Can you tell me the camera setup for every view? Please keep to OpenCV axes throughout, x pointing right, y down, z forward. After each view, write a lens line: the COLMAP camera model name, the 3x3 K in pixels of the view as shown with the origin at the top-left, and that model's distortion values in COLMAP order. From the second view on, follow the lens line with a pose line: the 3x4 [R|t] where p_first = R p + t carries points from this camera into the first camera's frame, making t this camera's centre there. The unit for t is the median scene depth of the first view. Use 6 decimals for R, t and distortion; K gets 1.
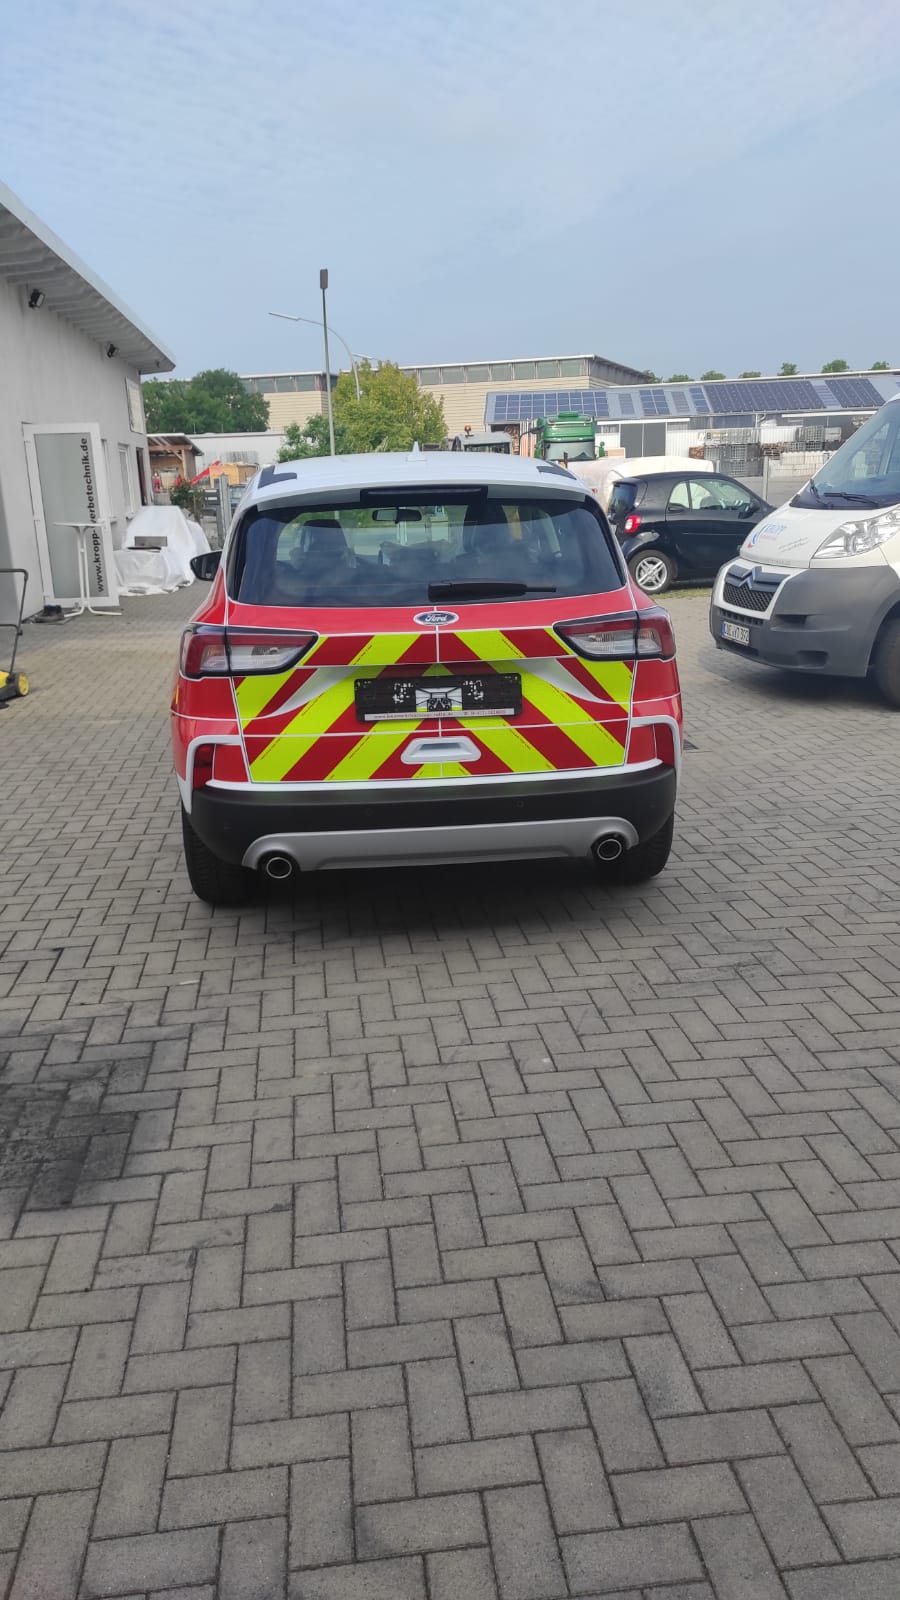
lens RADIAL K [[1179.3, 0, 450.0], [0, 1179.3, 800.0], [0, 0, 1]] dist [0.034629, -0.002353]
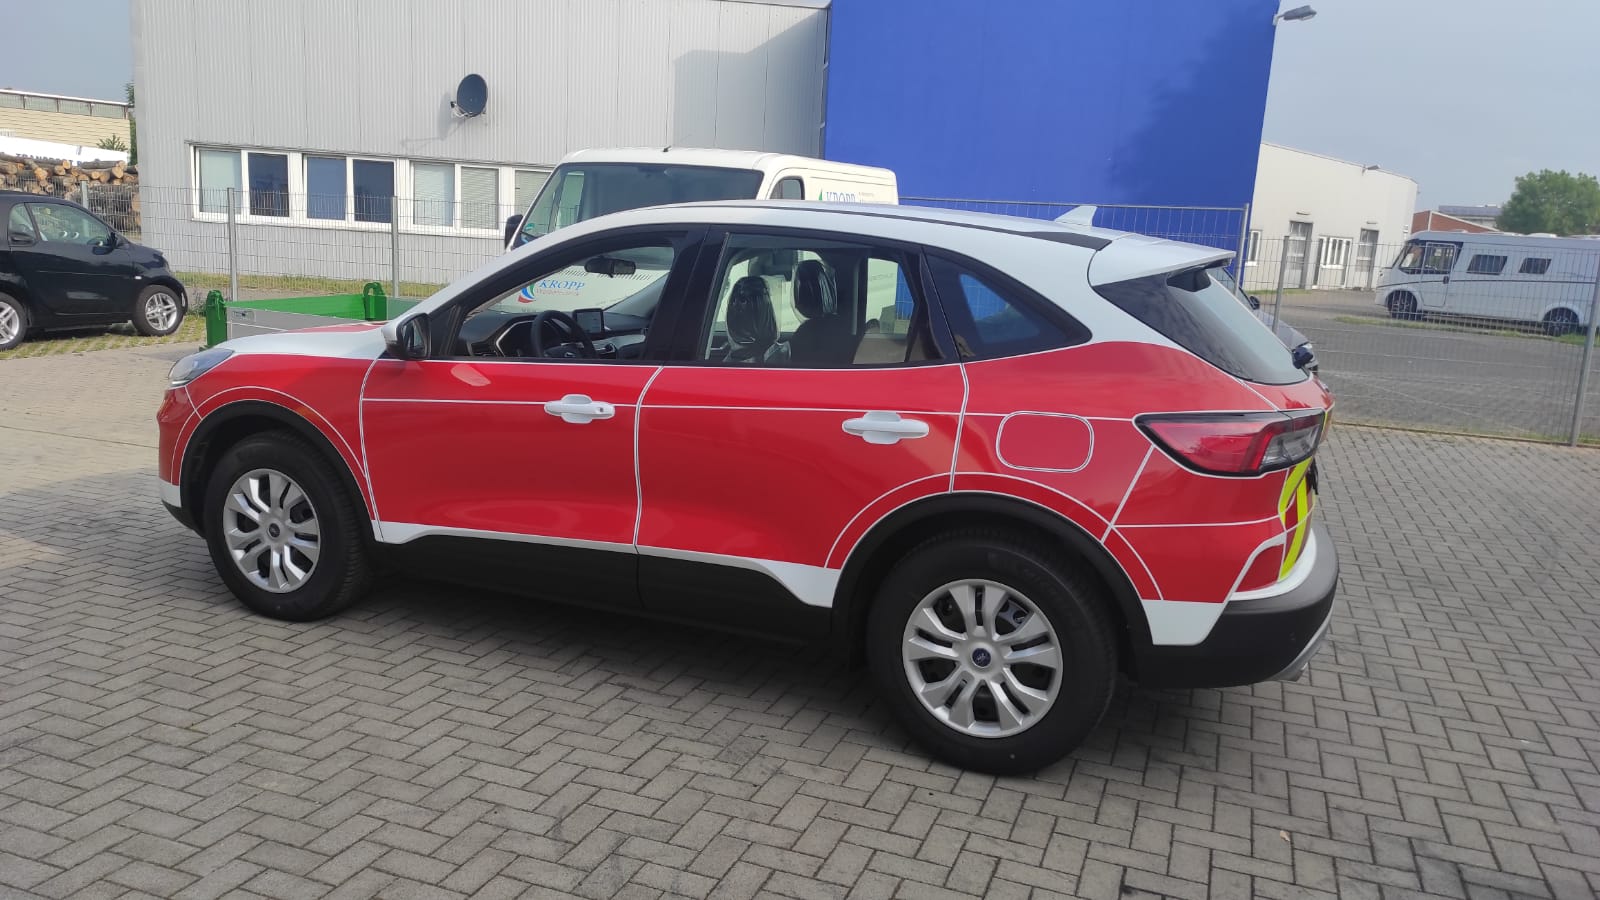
lens RADIAL K [[1179.3, 0, 800.0], [0, 1179.3, 450.0], [0, 0, 1]] dist [0.034629, -0.002353]
pose [[0.468722, -0.115973, 0.875700, -1.070866], [0.174425, 0.983977, 0.036951, -0.205660], [-0.865954, 0.135424, 0.481440, 0.825242]]
